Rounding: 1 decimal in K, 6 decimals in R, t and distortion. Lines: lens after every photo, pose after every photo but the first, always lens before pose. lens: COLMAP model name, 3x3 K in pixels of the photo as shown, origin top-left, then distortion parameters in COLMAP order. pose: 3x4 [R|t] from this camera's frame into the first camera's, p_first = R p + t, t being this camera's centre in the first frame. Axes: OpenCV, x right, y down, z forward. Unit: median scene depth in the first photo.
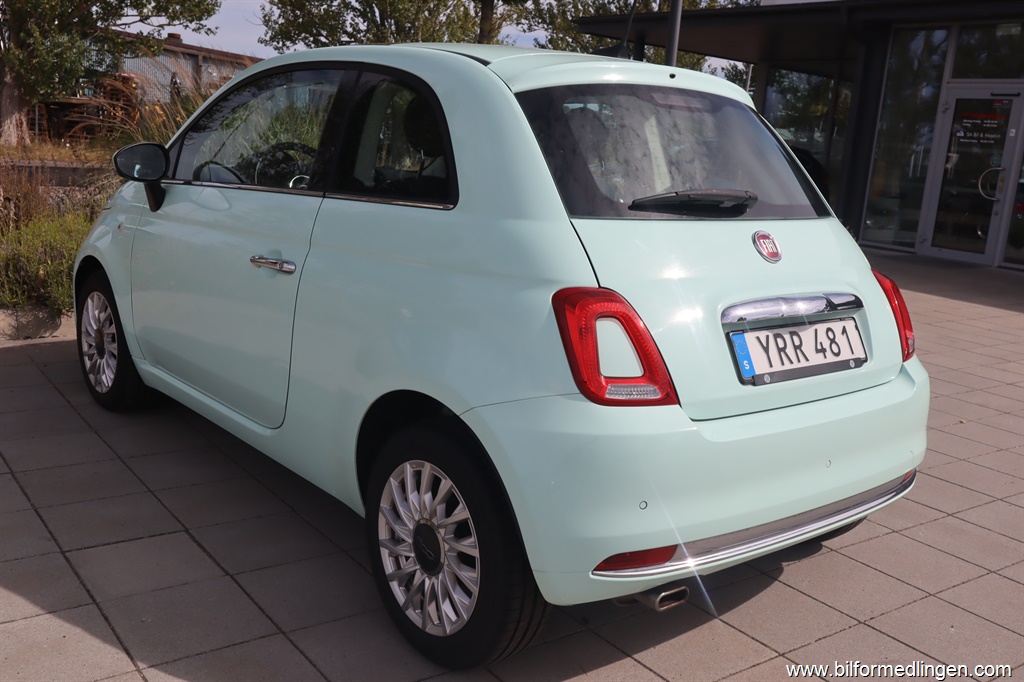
lens RADIAL K [[1003.6, 0, 511.9], [0, 1003.6, 345.1], [0, 0, 1]] dist [0.016266, 0.000000]
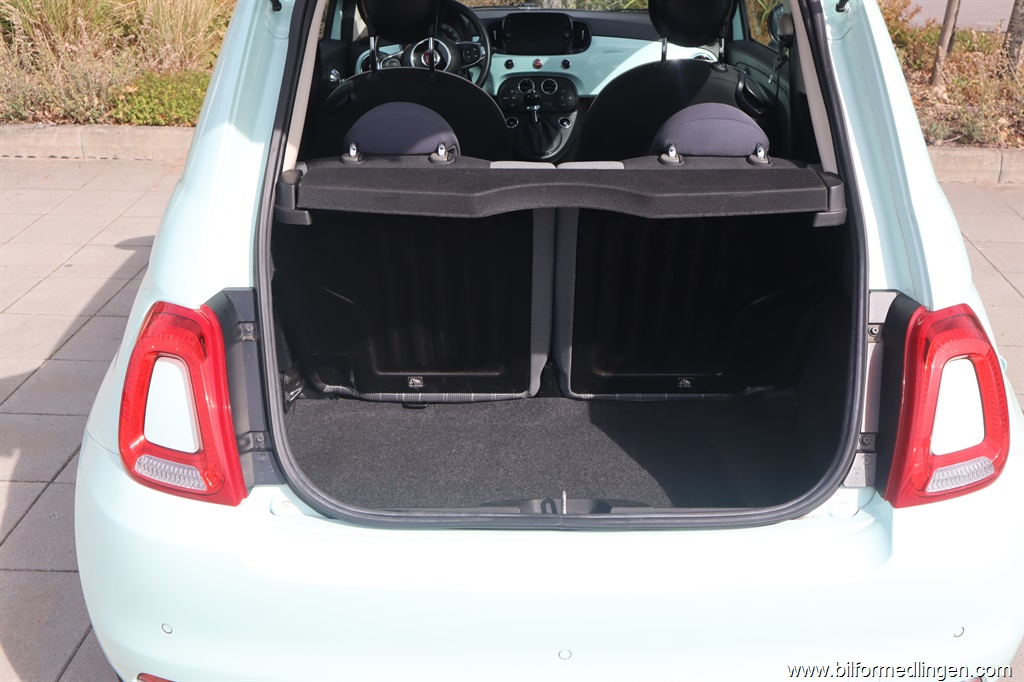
lens RADIAL K [[1003.6, 0, 516.1], [0, 1003.6, 339.6], [0, 0, 1]] dist [0.016266, 0.000000]
pose [[0.762248, 0.218635, -0.609243, 0.610221], [-0.084896, 0.966866, 0.240755, -0.200068], [0.641694, -0.131793, 0.755553, 0.559558]]
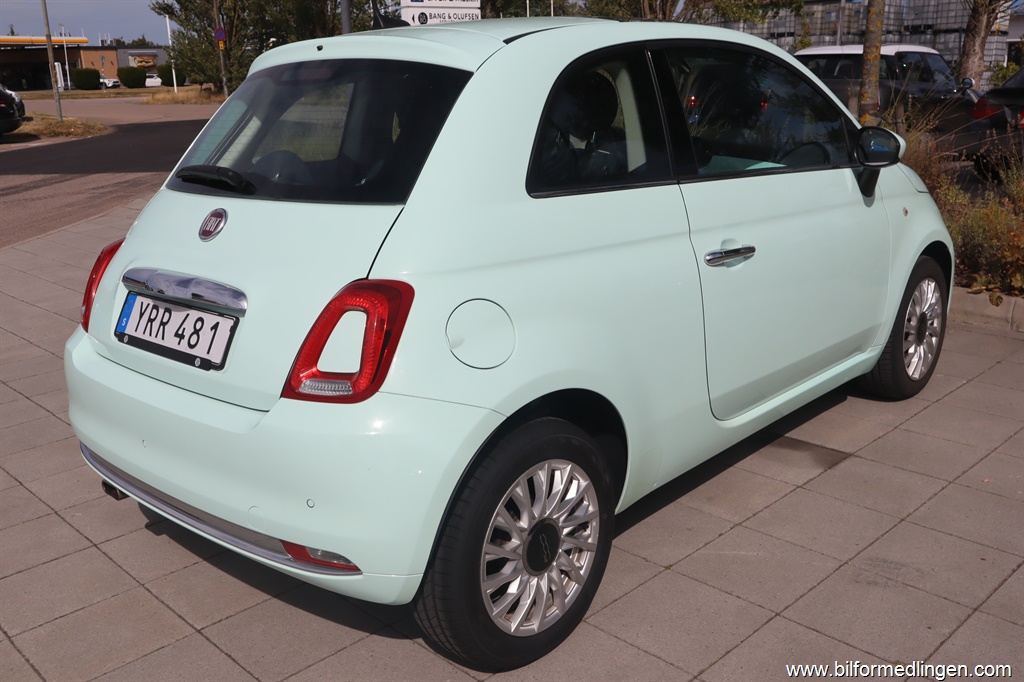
lens RADIAL K [[975.5, 0, 512.4], [0, 975.5, 339.7], [0, 0, 1]] dist [-0.014471, 0.000000]
pose [[0.103381, 0.182949, -0.977672, 1.268409], [-0.158219, 0.973448, 0.165428, -0.197451], [0.981977, 0.137585, 0.129582, 1.215246]]
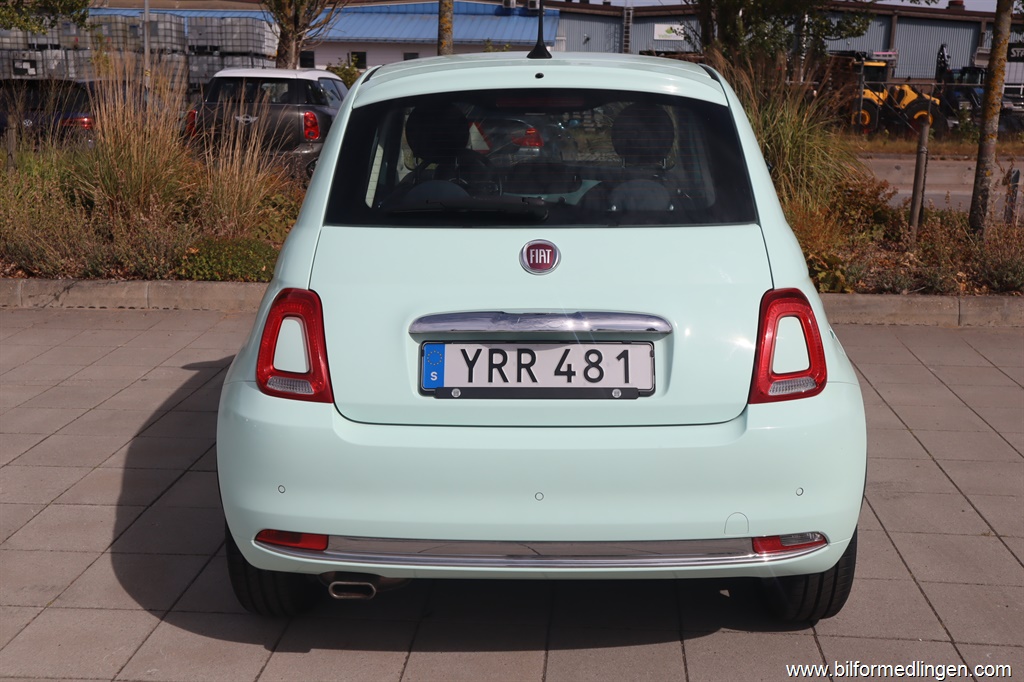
lens RADIAL K [[1091.9, 0, 511.1], [0, 1091.9, 340.2], [0, 0, 1]] dist [0.017190, 0.000000]
pose [[0.744416, 0.082335, -0.662621, 0.942276], [-0.083726, 0.996046, 0.029703, -0.050568], [0.662446, 0.033367, 0.748366, 0.232375]]
